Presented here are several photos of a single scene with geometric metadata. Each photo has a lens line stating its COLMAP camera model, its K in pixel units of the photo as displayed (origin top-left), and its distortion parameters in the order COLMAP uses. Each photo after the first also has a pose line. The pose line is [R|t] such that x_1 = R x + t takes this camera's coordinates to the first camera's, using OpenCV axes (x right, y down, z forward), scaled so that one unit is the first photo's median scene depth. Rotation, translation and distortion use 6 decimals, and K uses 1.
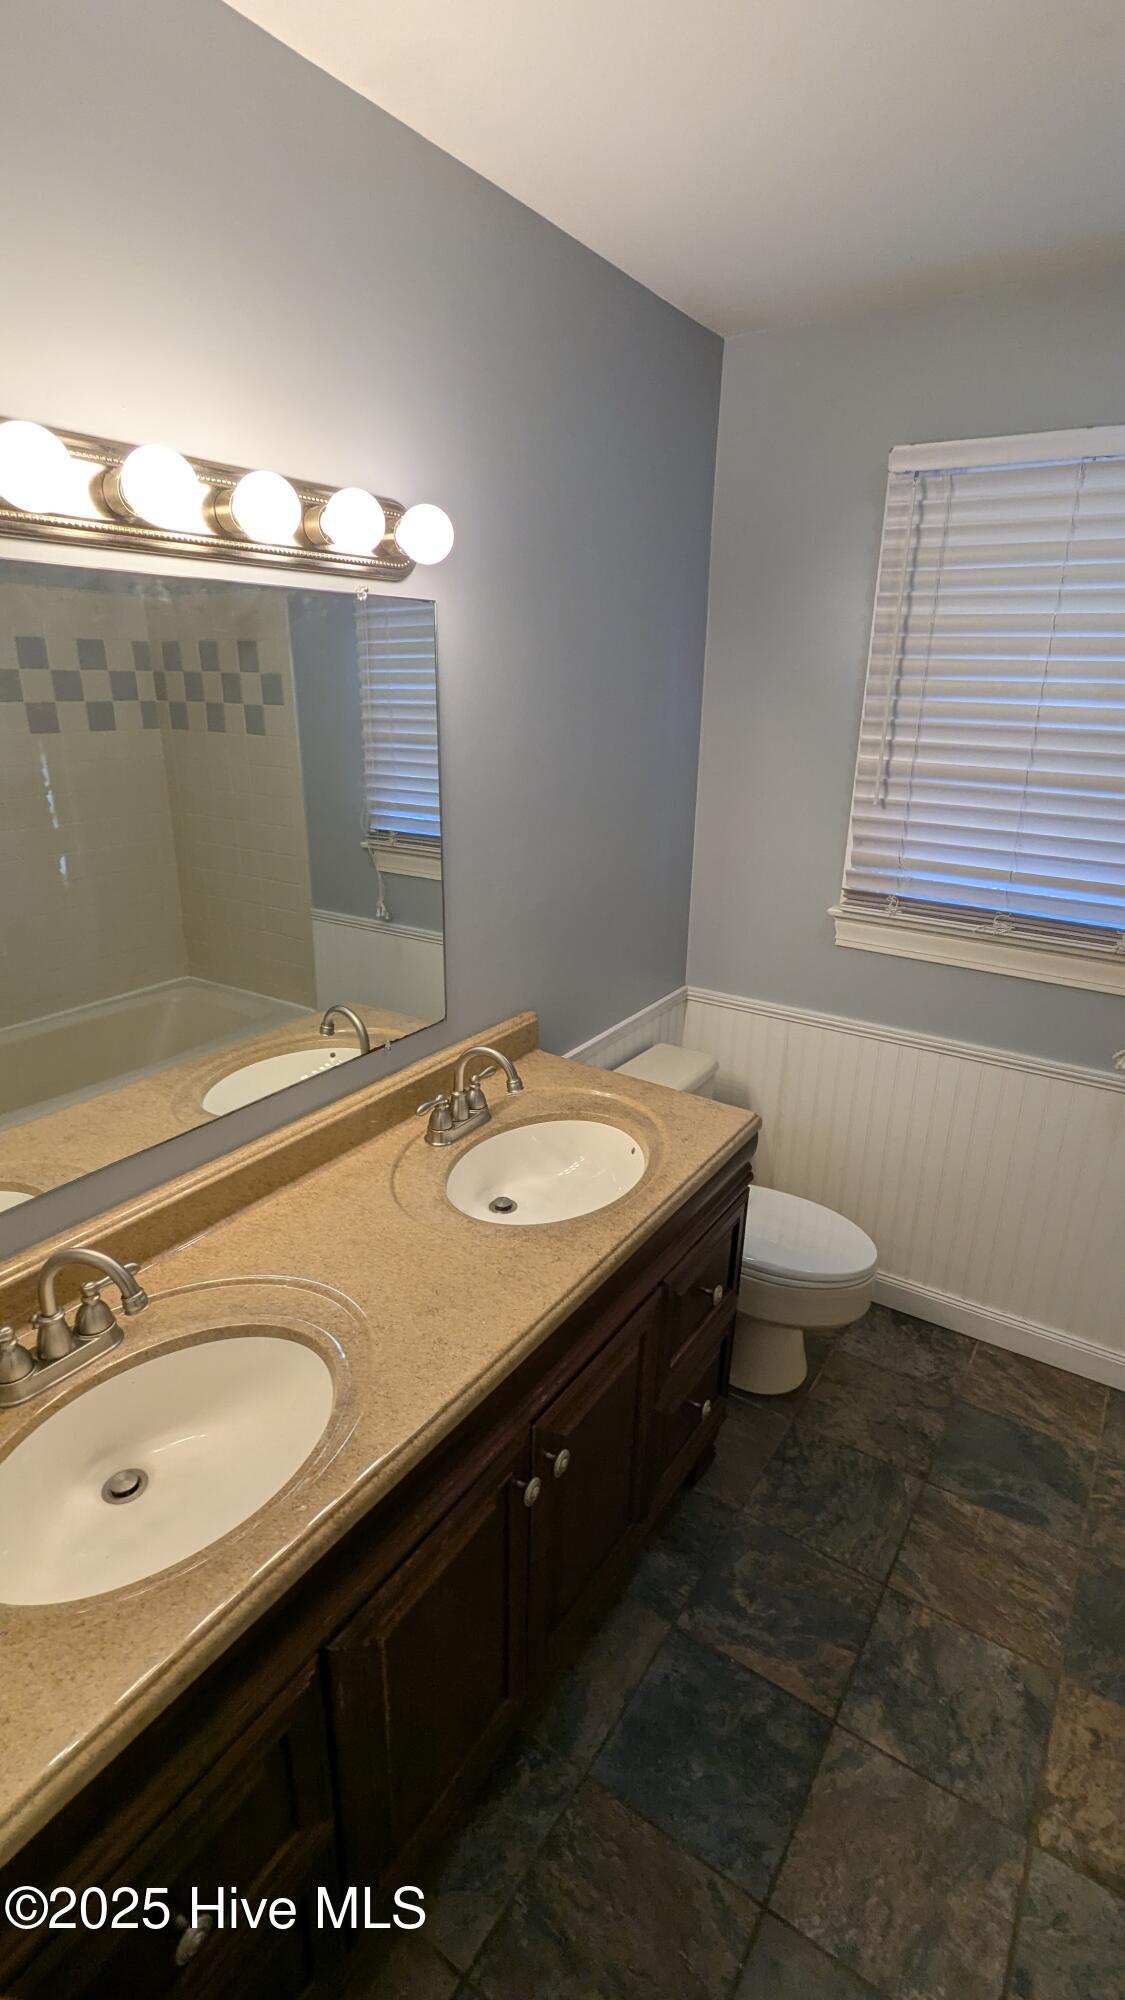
lens RADIAL K [[957.7, 0, 564.5], [0, 957.7, 1002.8], [0, 0, 1]] dist [0.006166, 0.000115]
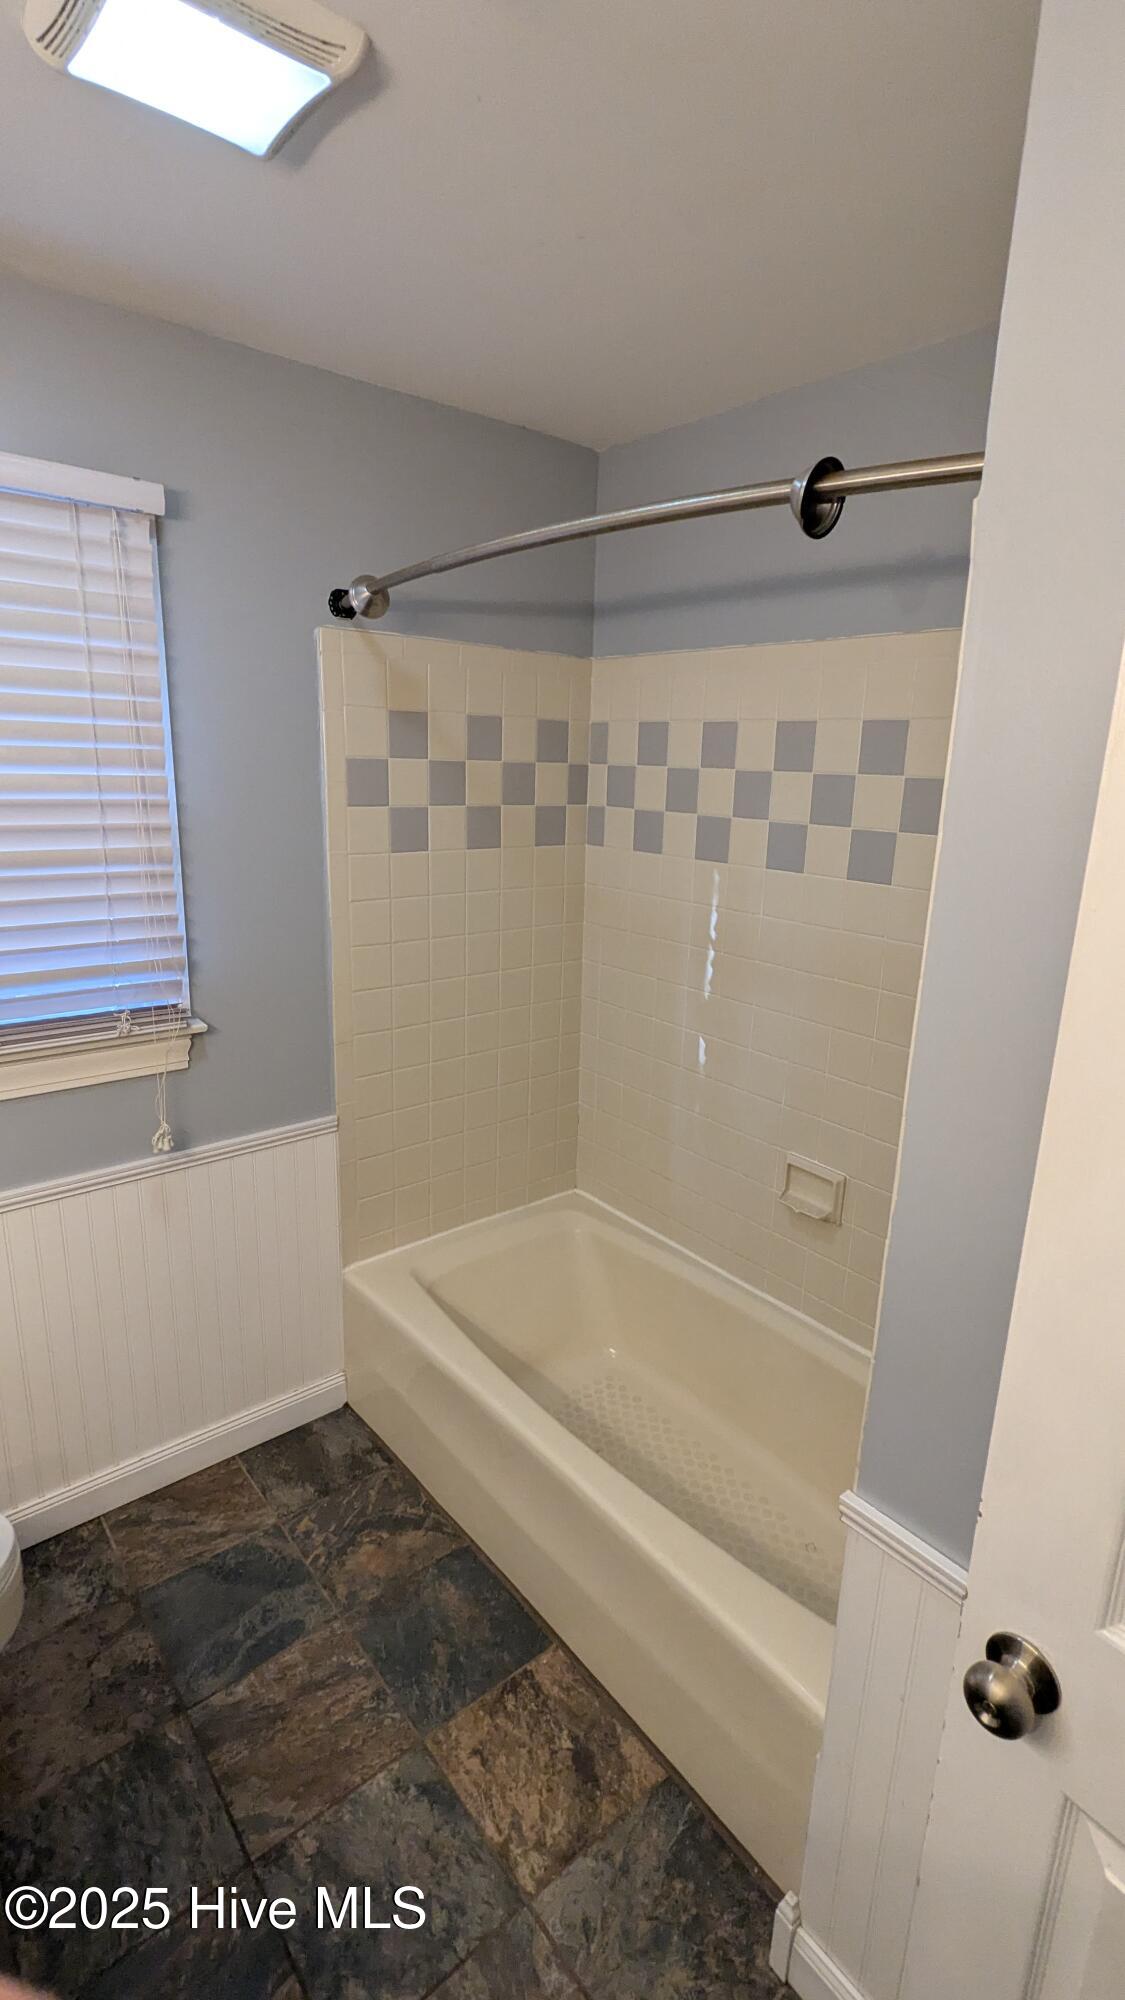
lens RADIAL K [[957.7, 0, 563.1], [0, 957.7, 996.3], [0, 0, 1]] dist [0.006166, 0.000115]
pose [[0.289194, -0.240723, 0.926509, -0.141128], [0.289605, 0.944512, 0.155005, -0.105611], [-0.912412, 0.223495, 0.342861, 0.310727]]
